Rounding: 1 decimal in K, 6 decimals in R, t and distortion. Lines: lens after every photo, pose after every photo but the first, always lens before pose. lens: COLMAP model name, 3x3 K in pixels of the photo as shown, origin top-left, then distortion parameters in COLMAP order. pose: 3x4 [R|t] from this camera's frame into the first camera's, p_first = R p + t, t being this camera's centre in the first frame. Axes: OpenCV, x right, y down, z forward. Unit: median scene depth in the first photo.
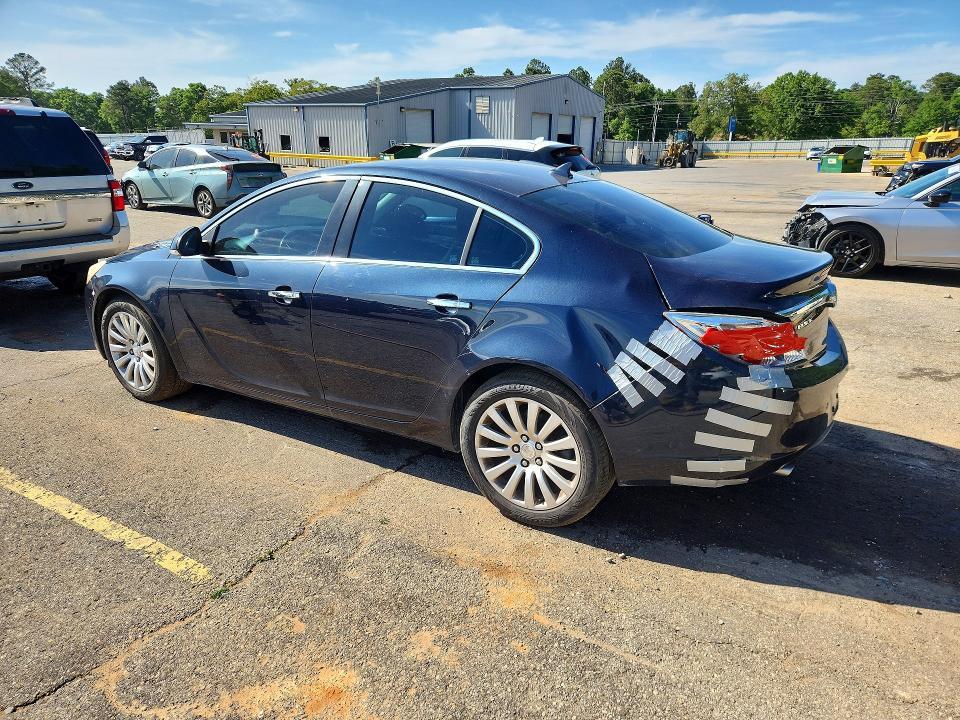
lens RADIAL K [[668.0, 0, 480.0], [0, 668.0, 360.0], [0, 0, 1]] dist [0.037920, -0.031929]
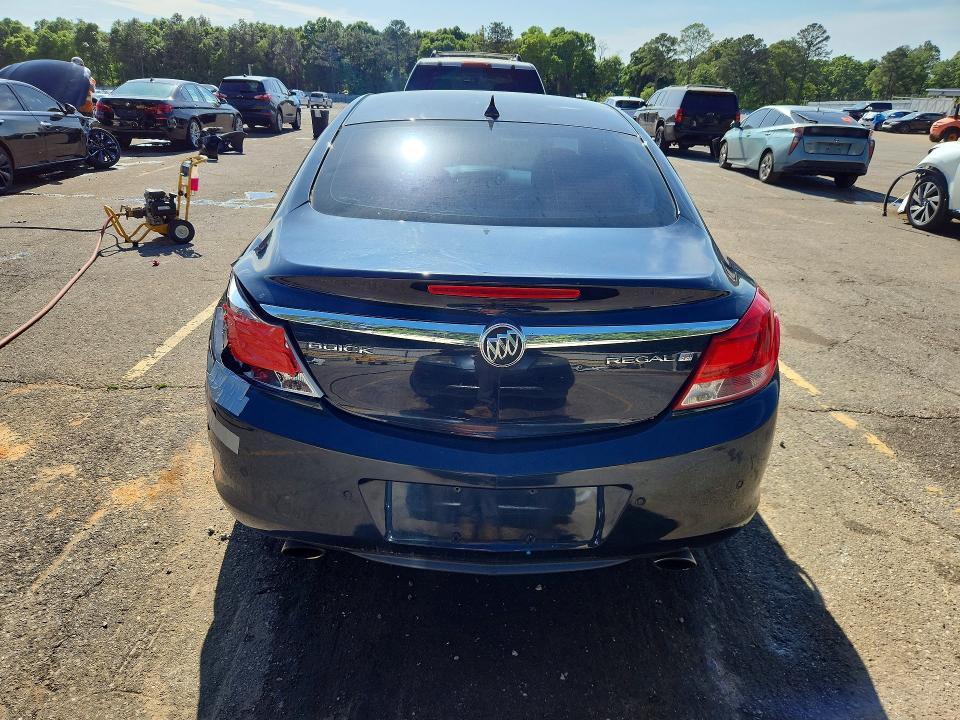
lens RADIAL K [[668.0, 0, 480.0], [0, 668.0, 360.0], [0, 0, 1]] dist [0.037920, -0.031929]
pose [[0.511135, 0.326452, -0.795091, 0.094120], [-0.296999, 0.935163, 0.193034, -0.017445], [0.806556, 0.137475, 0.574950, 0.069522]]
